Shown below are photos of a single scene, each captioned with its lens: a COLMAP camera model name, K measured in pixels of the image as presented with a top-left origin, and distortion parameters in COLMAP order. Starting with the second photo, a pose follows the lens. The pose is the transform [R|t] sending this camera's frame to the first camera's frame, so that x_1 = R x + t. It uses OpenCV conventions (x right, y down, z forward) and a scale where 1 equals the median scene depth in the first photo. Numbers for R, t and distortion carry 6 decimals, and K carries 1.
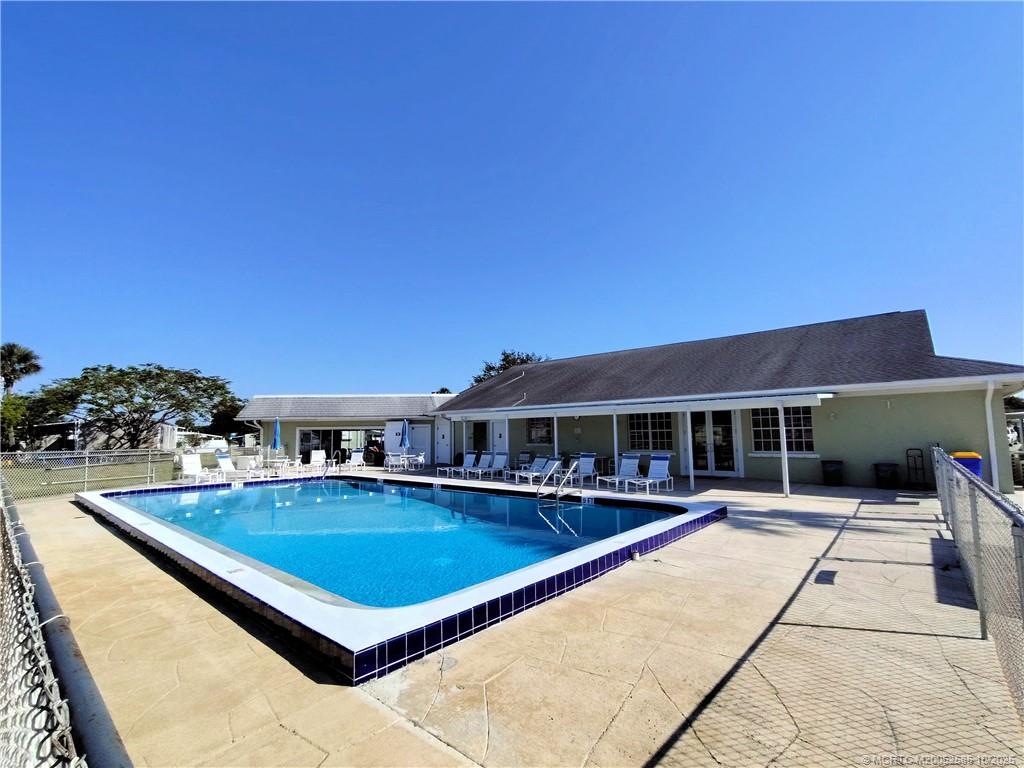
lens RADIAL K [[470.1, 0, 512.0], [0, 470.1, 384.0], [0, 0, 1]] dist [-0.009845, 0.000721]
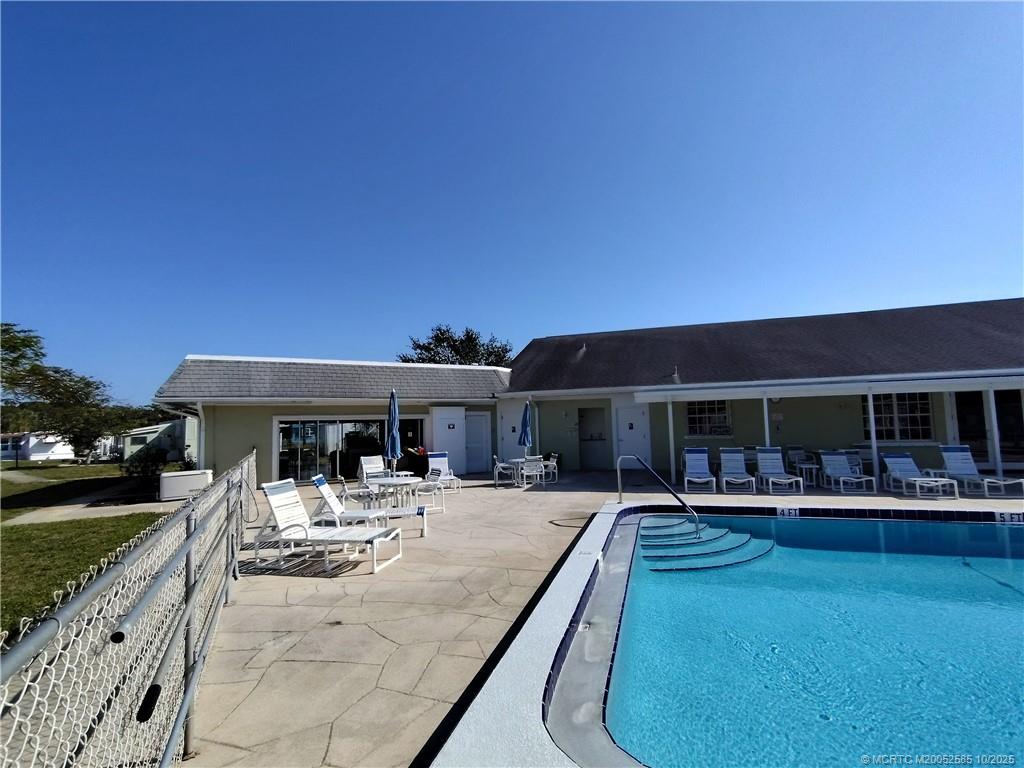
lens RADIAL K [[470.1, 0, 512.0], [0, 470.1, 384.0], [0, 0, 1]] dist [-0.009845, 0.000721]
pose [[0.915557, 0.027286, 0.401261, -0.494269], [-0.030675, 0.999527, 0.002024, 0.052580], [-0.401016, -0.014162, 0.915961, 0.444118]]
